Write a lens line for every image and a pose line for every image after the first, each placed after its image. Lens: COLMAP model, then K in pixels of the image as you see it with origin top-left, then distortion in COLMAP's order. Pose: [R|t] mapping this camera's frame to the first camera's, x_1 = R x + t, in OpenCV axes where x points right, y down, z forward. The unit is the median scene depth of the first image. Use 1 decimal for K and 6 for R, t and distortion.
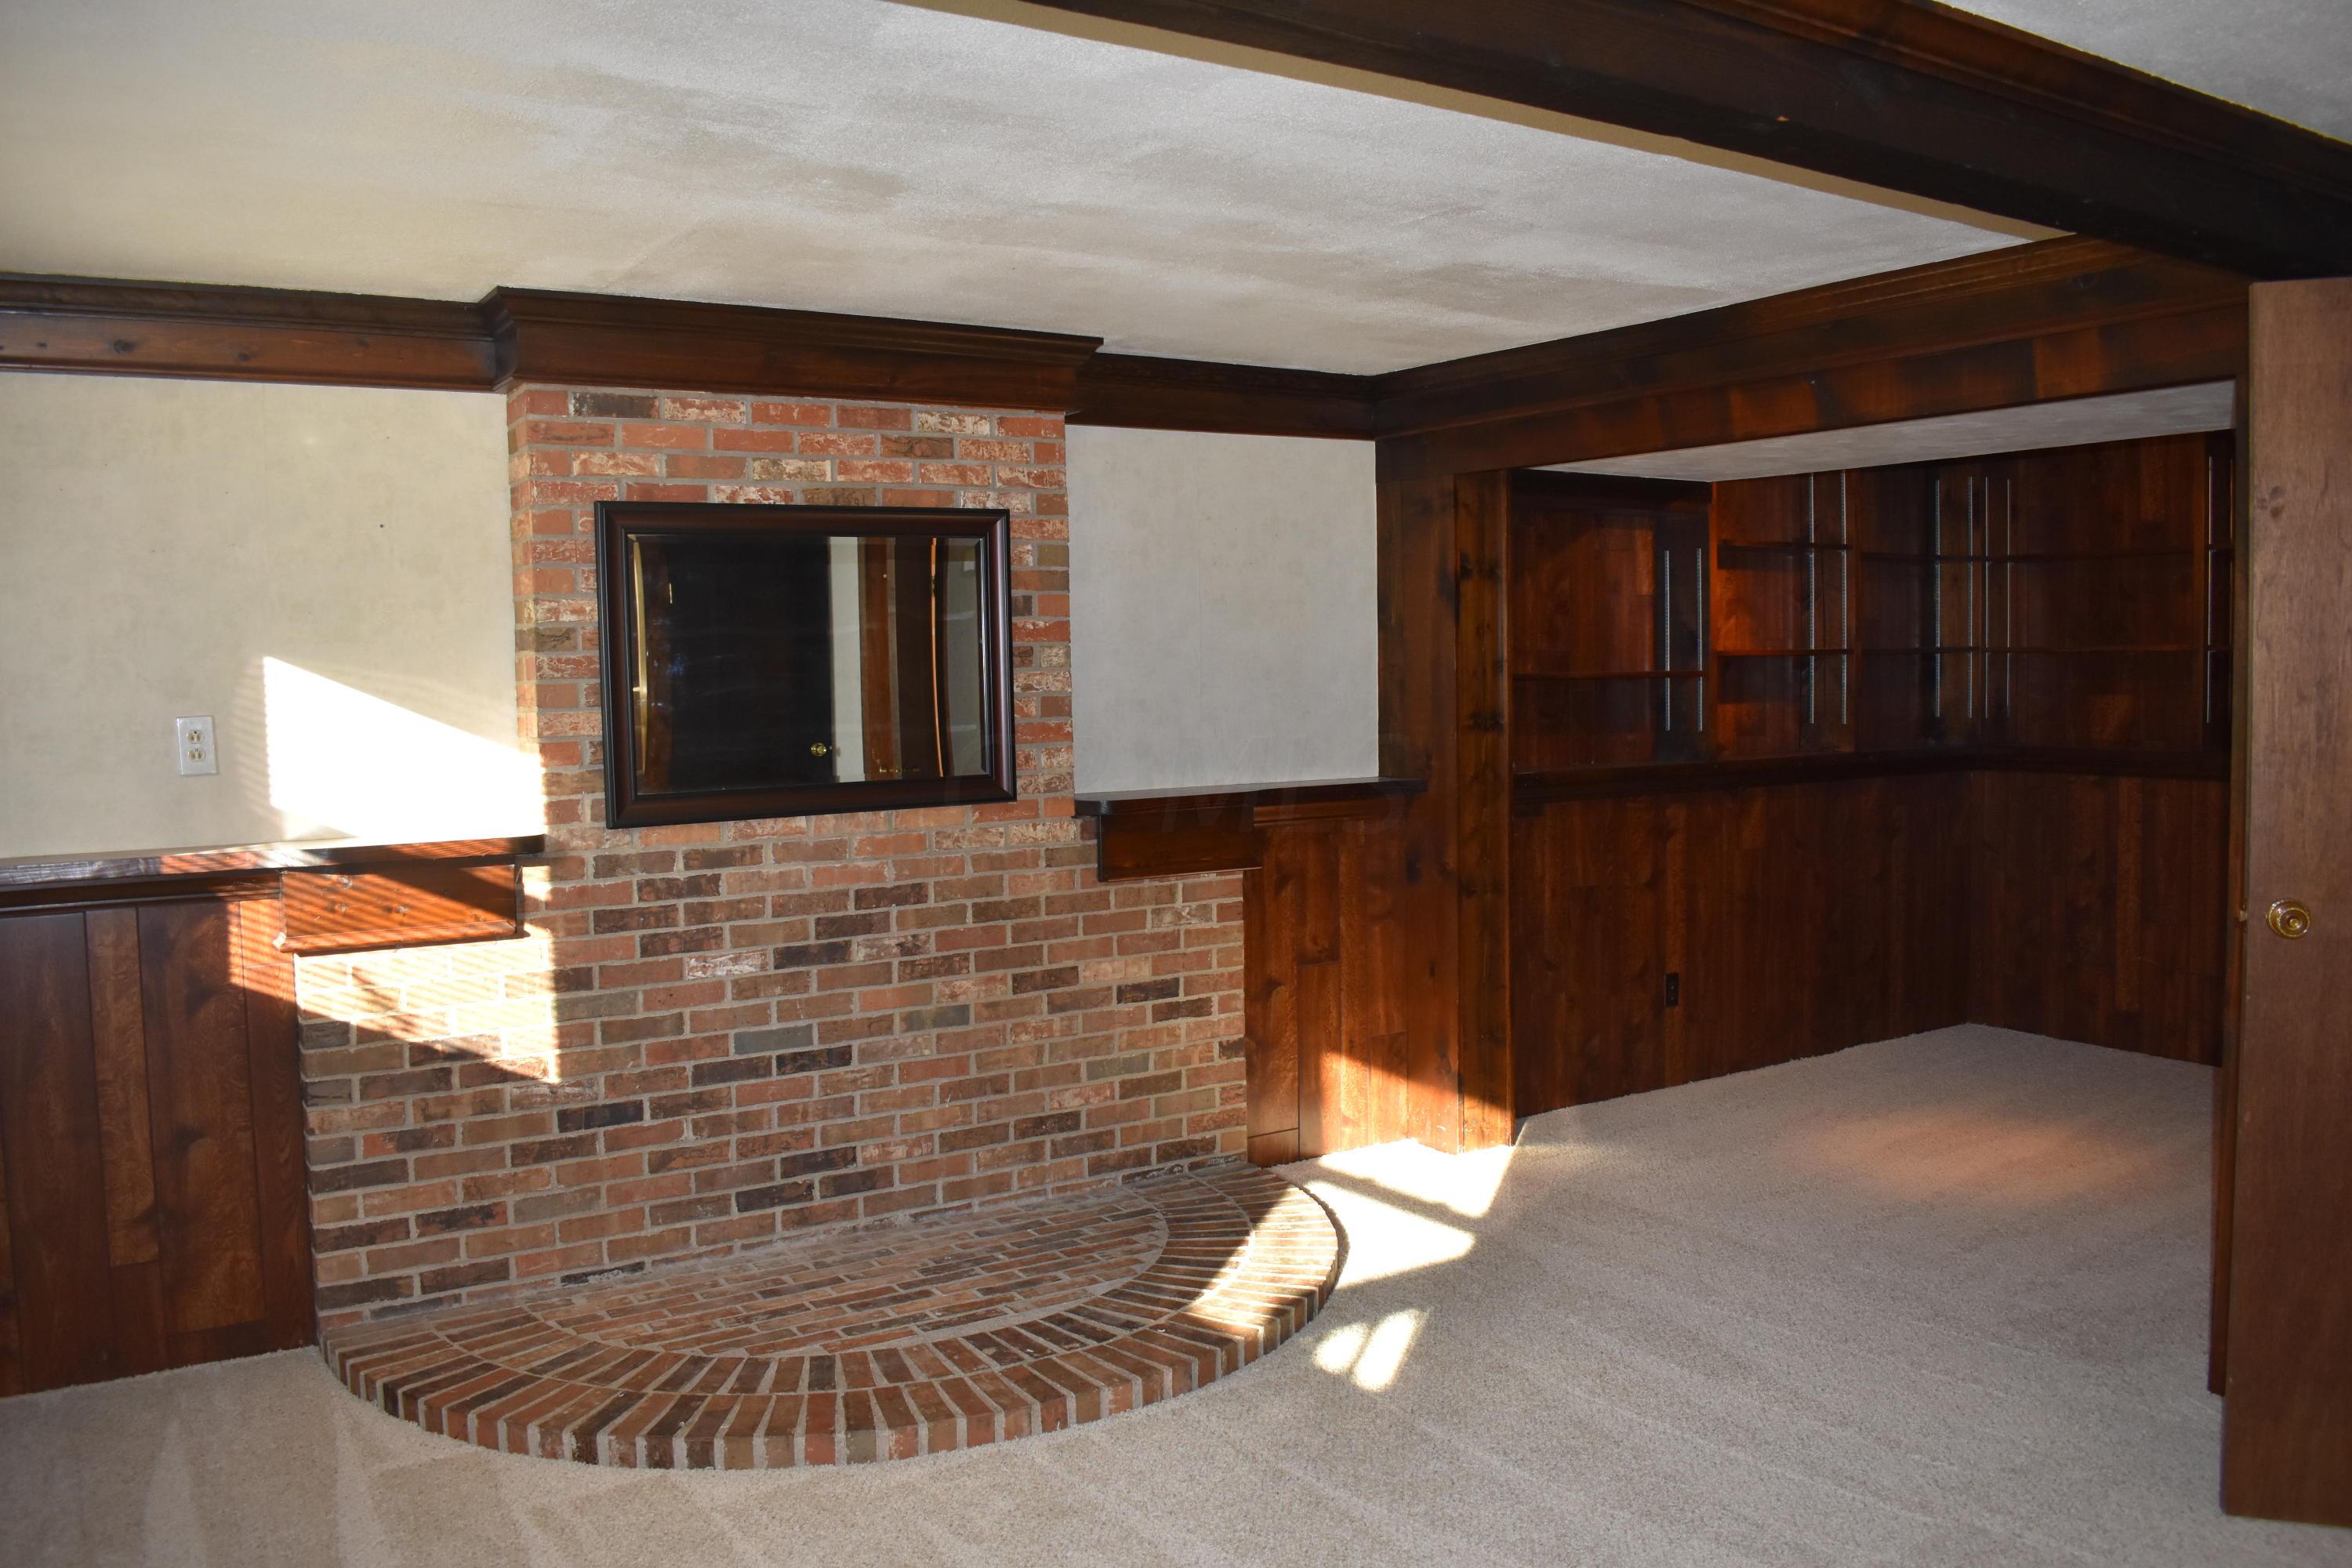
lens RADIAL K [[1856.3, 0, 1178.8], [0, 1856.3, 782.1], [0, 0, 1]] dist [-0.096391, 0.018328]
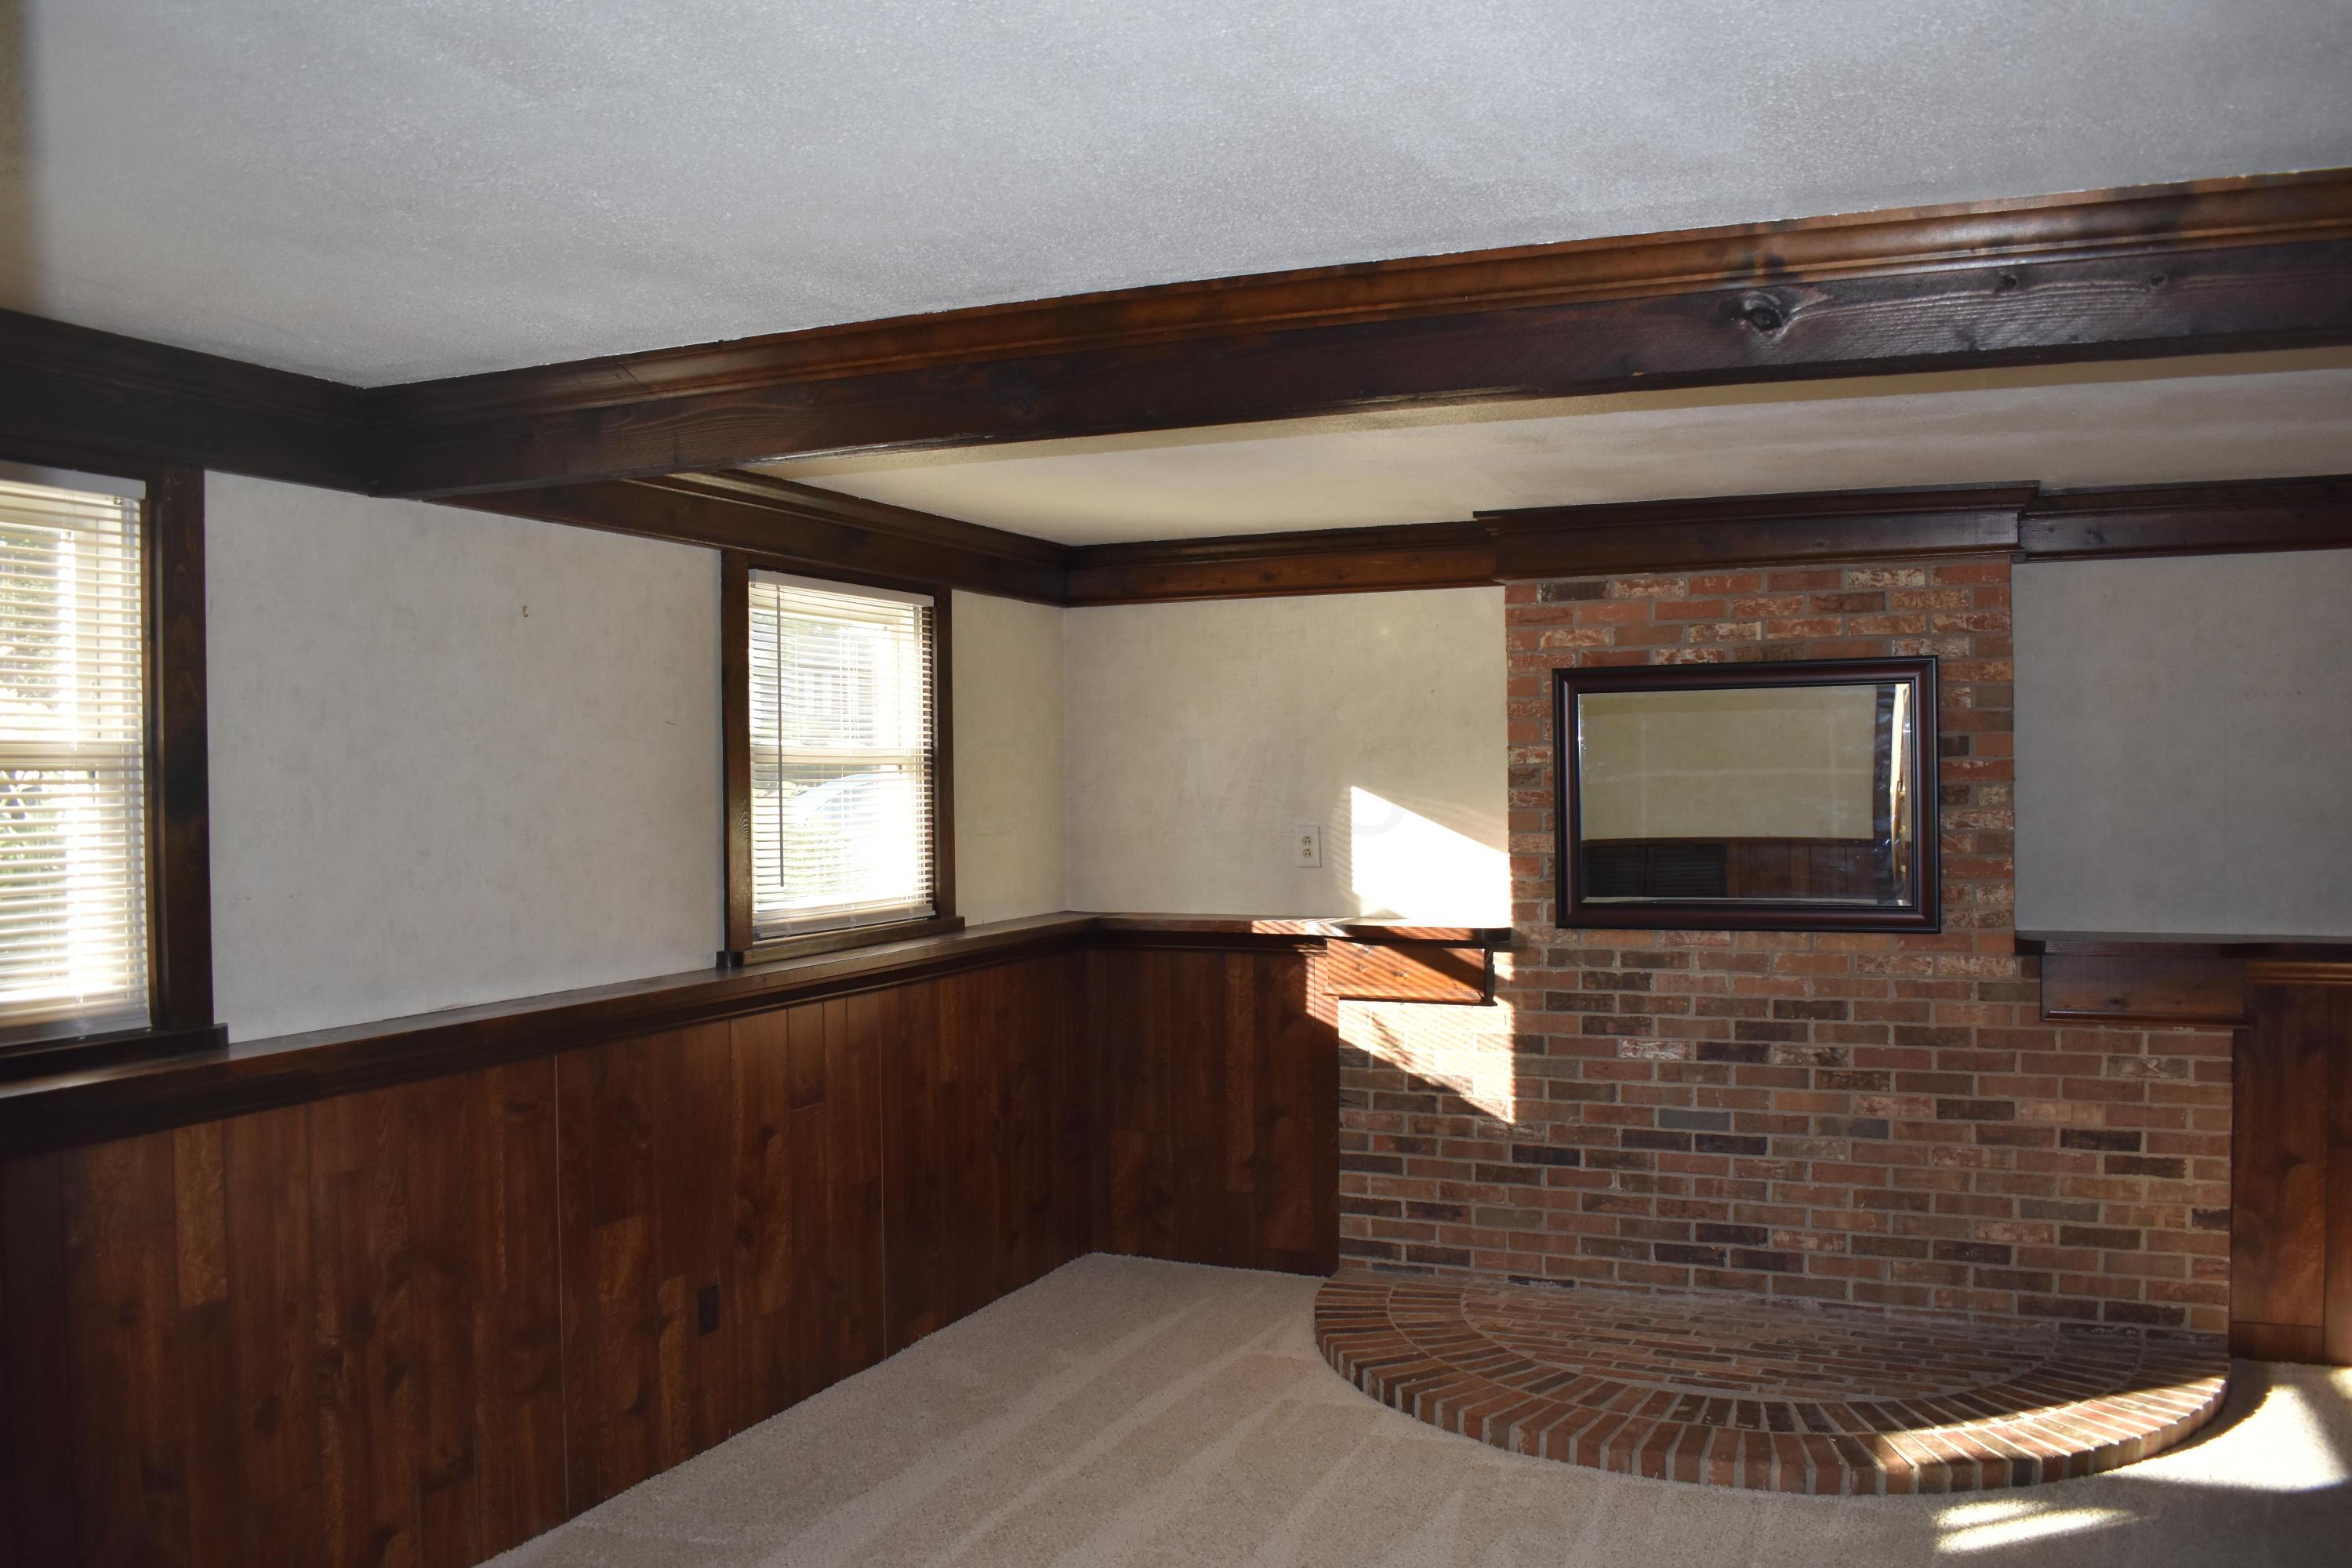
lens RADIAL K [[1856.3, 0, 1178.0], [0, 1856.3, 785.9], [0, 0, 1]] dist [-0.096391, 0.018328]
pose [[0.555723, 0.020927, -0.831104, 0.596105], [-0.050261, 0.998700, -0.008461, -0.048170], [0.829847, 0.046474, 0.556053, 0.078101]]
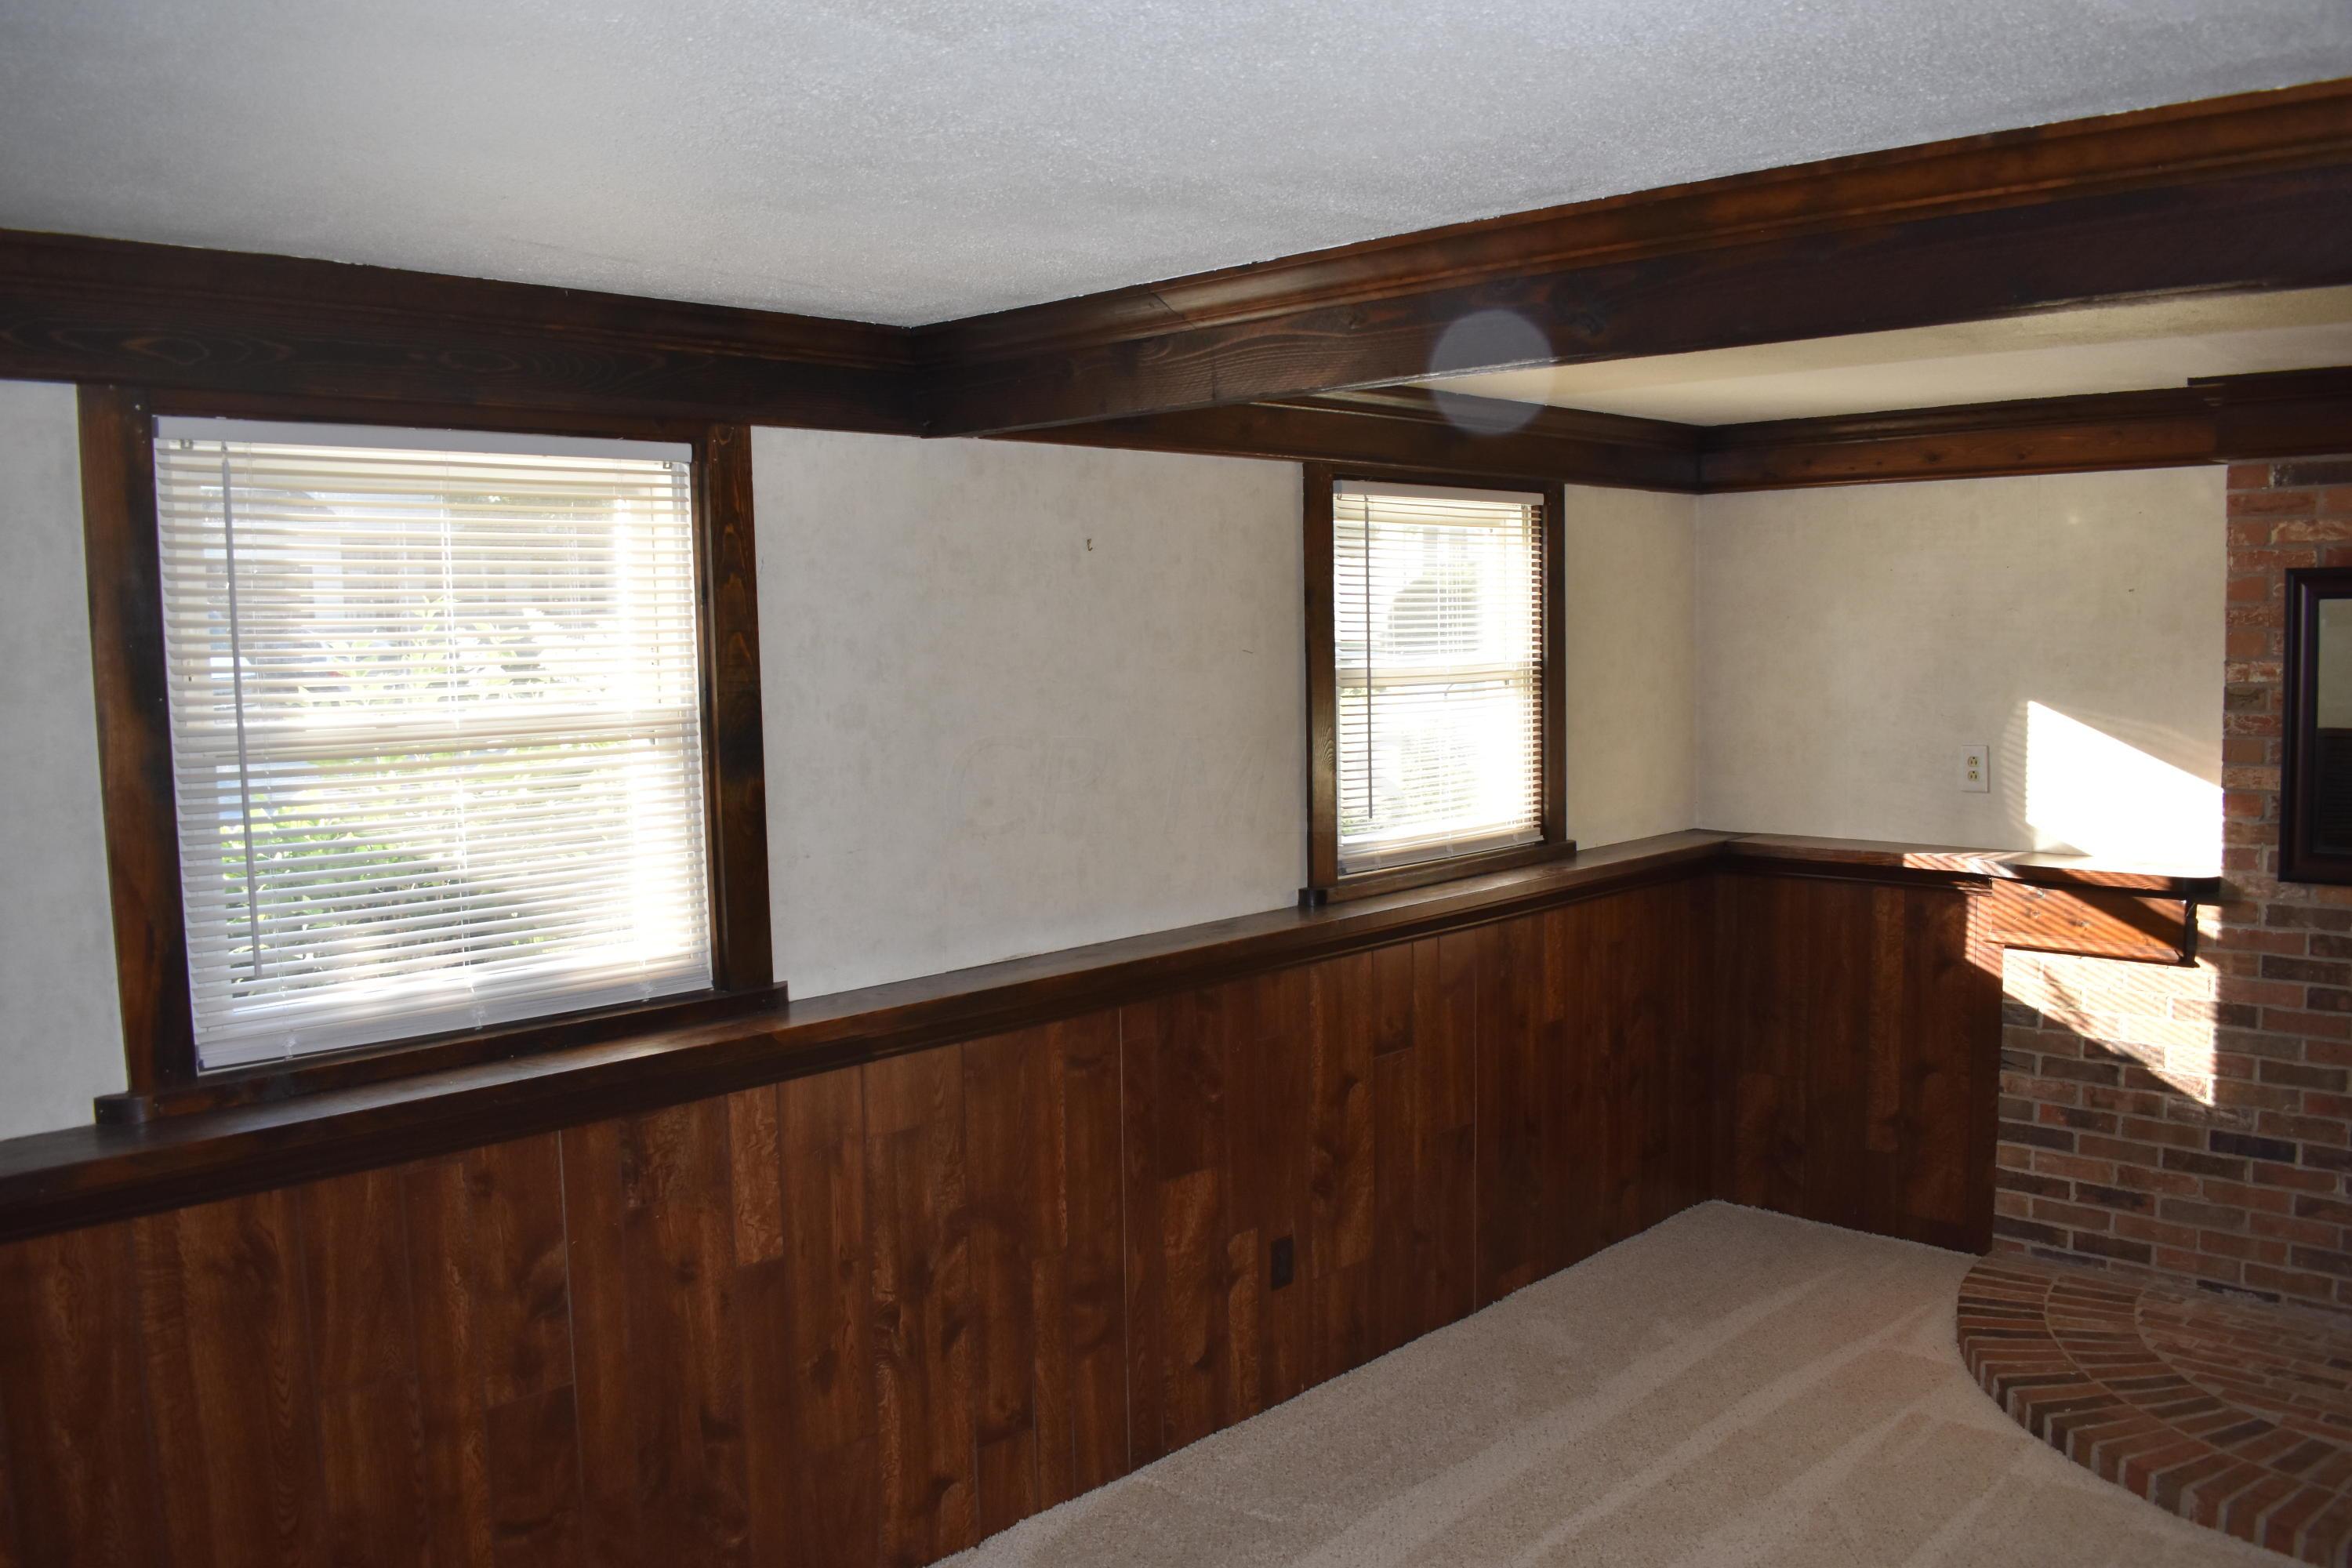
lens RADIAL K [[1856.3, 0, 1179.9], [0, 1856.3, 787.1], [0, 0, 1]] dist [-0.096391, 0.018328]
pose [[0.232045, 0.102287, -0.967312, 0.529663], [-0.043190, 0.994558, 0.094807, -0.098113], [0.971746, 0.019779, 0.235200, 0.149646]]
